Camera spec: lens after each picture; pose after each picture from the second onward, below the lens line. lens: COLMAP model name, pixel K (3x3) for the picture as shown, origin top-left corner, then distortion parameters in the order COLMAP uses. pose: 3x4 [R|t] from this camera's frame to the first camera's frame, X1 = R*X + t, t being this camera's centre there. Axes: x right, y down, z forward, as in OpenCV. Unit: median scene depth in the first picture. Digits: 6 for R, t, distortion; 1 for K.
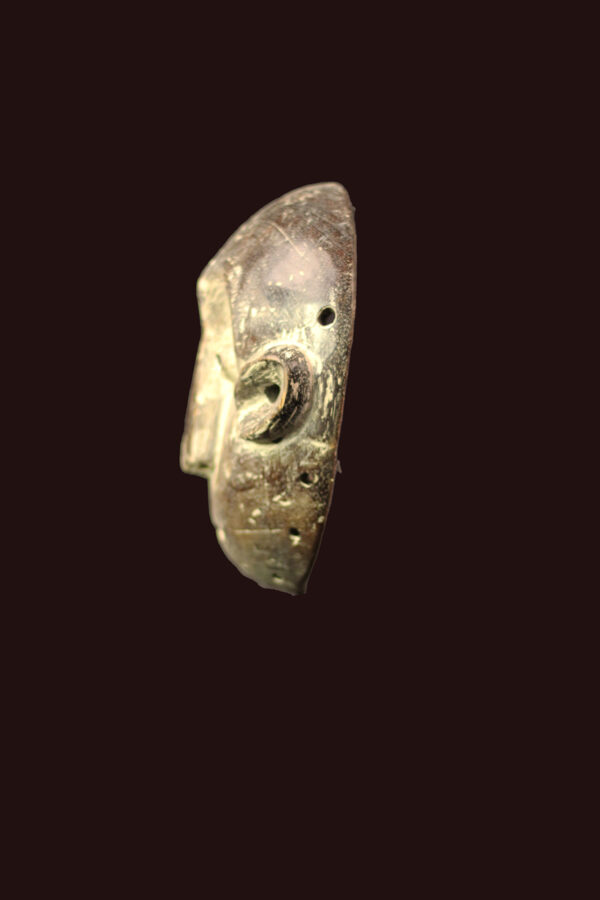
lens RADIAL K [[2170.4, 0, 300.4], [0, 2170.4, 451.5], [0, 0, 1]] dist [-0.092118, 0.000000]
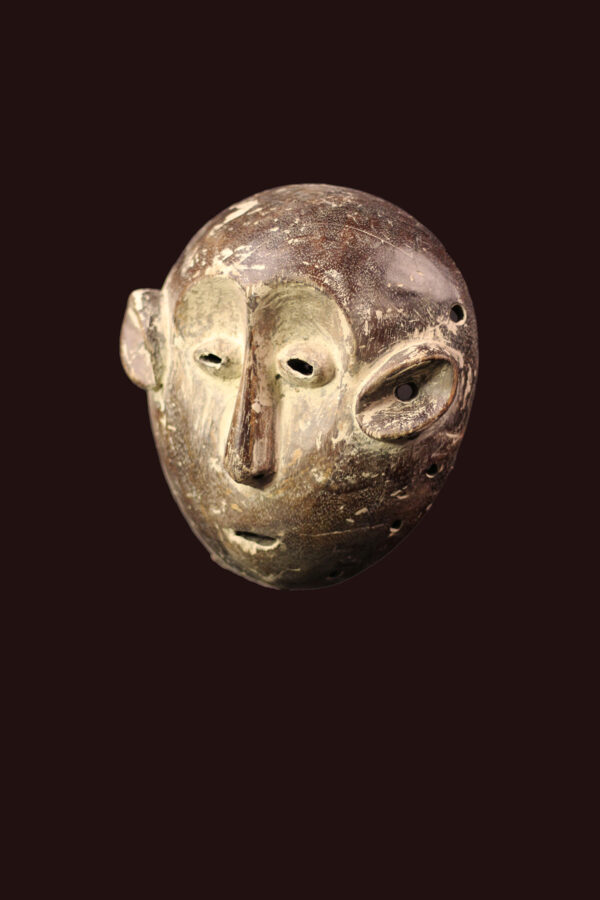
lens RADIAL K [[2170.4, 0, 299.7], [0, 2170.4, 447.7], [0, 0, 1]] dist [-0.092118, 0.000000]
pose [[0.567555, -0.114239, 0.815371, -0.883922], [0.095226, 0.992789, 0.072812, -0.080130], [-0.817810, 0.036320, 0.574341, 0.450711]]
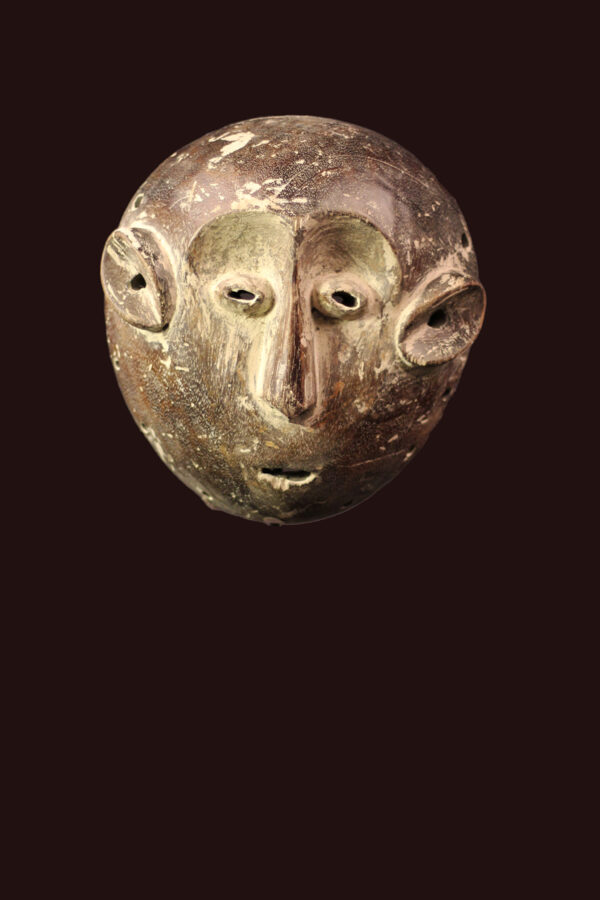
lens RADIAL K [[2170.4, 0, 298.0], [0, 2170.4, 447.5], [0, 0, 1]] dist [-0.092118, 0.000000]
pose [[0.085051, -0.173887, 0.981086, -1.066067], [0.106588, 0.980591, 0.164559, -0.146178], [-0.990659, 0.090576, 0.101934, 0.964375]]
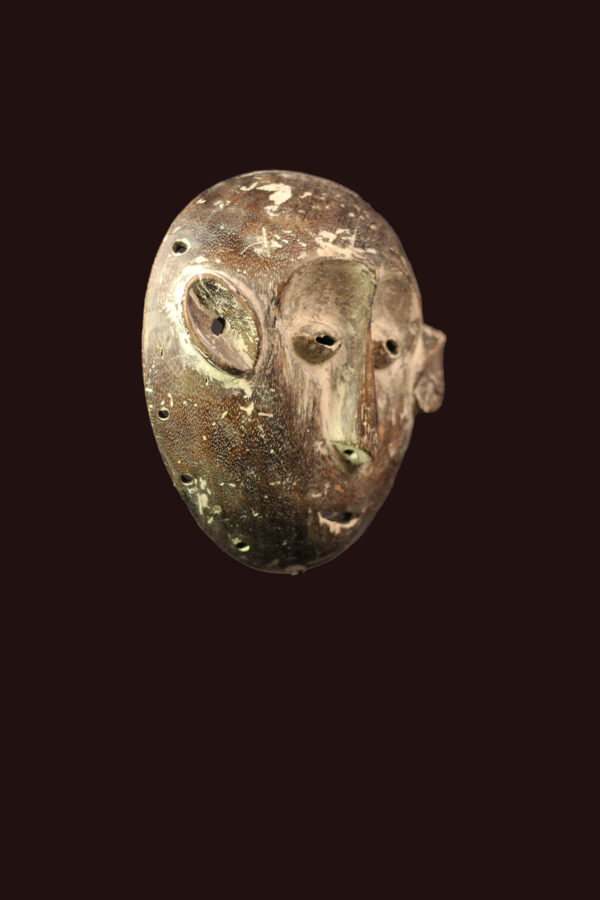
lens RADIAL K [[2170.4, 0, 301.3], [0, 2170.4, 453.5], [0, 0, 1]] dist [-0.092118, 0.000000]
pose [[-0.648520, -0.094624, 0.755294, -0.833748], [0.022964, 0.989360, 0.143666, -0.147425], [-0.760851, 0.110515, -0.639446, 1.774761]]
